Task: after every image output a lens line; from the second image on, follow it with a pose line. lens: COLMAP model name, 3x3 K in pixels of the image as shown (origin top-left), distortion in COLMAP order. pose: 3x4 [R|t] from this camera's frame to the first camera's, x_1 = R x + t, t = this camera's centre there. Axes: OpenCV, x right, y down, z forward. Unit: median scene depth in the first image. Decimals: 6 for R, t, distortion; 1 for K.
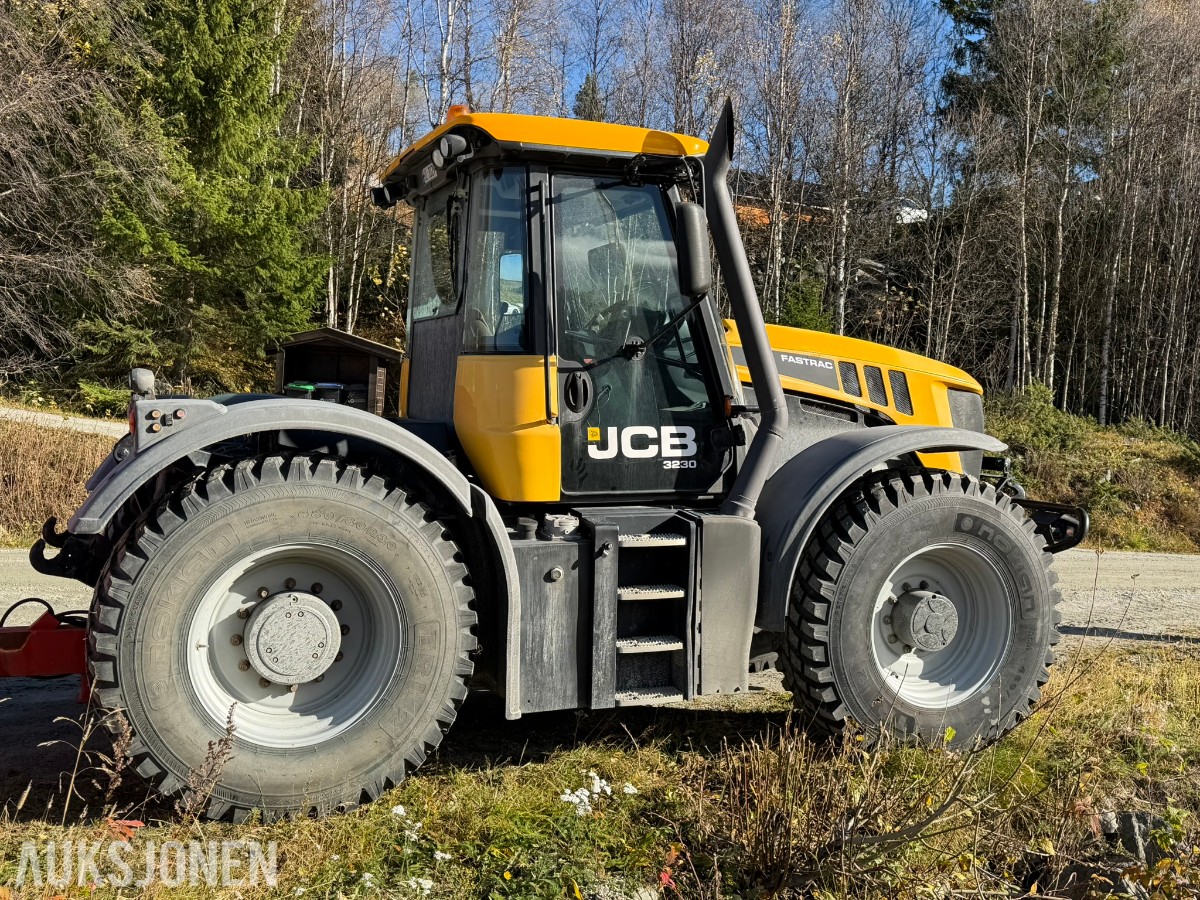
lens RADIAL K [[1215.4, 0, 600.3], [0, 1215.4, 428.8], [0, 0, 1]] dist [0.154063, -0.363163]
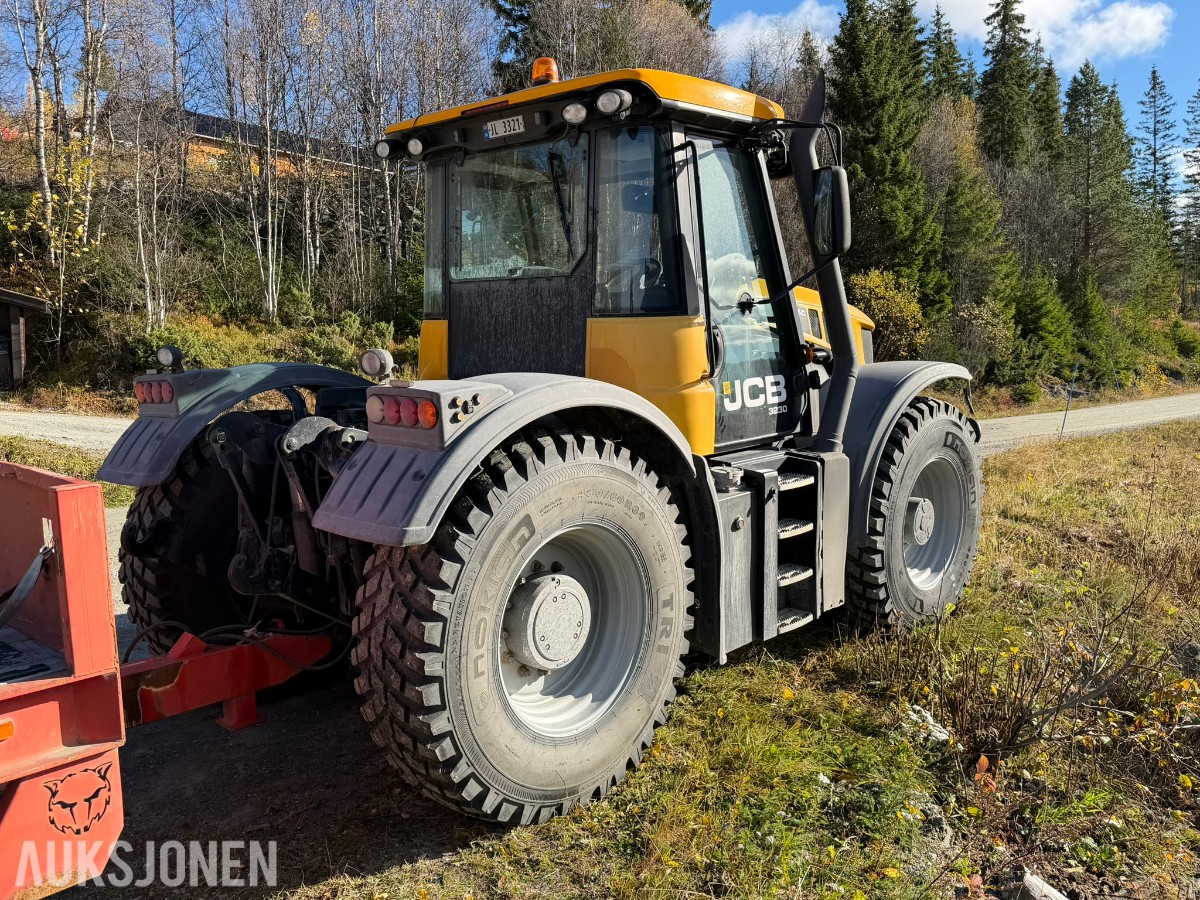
lens RADIAL K [[980.4, 0, 645.2], [0, 980.4, 447.2], [0, 0, 1]] dist [0.106511, -0.002286]
pose [[0.919194, -0.086337, 0.384225, -0.422034], [0.051066, 0.993566, 0.101091, -0.036062], [-0.390481, -0.073301, 0.917688, 0.244846]]
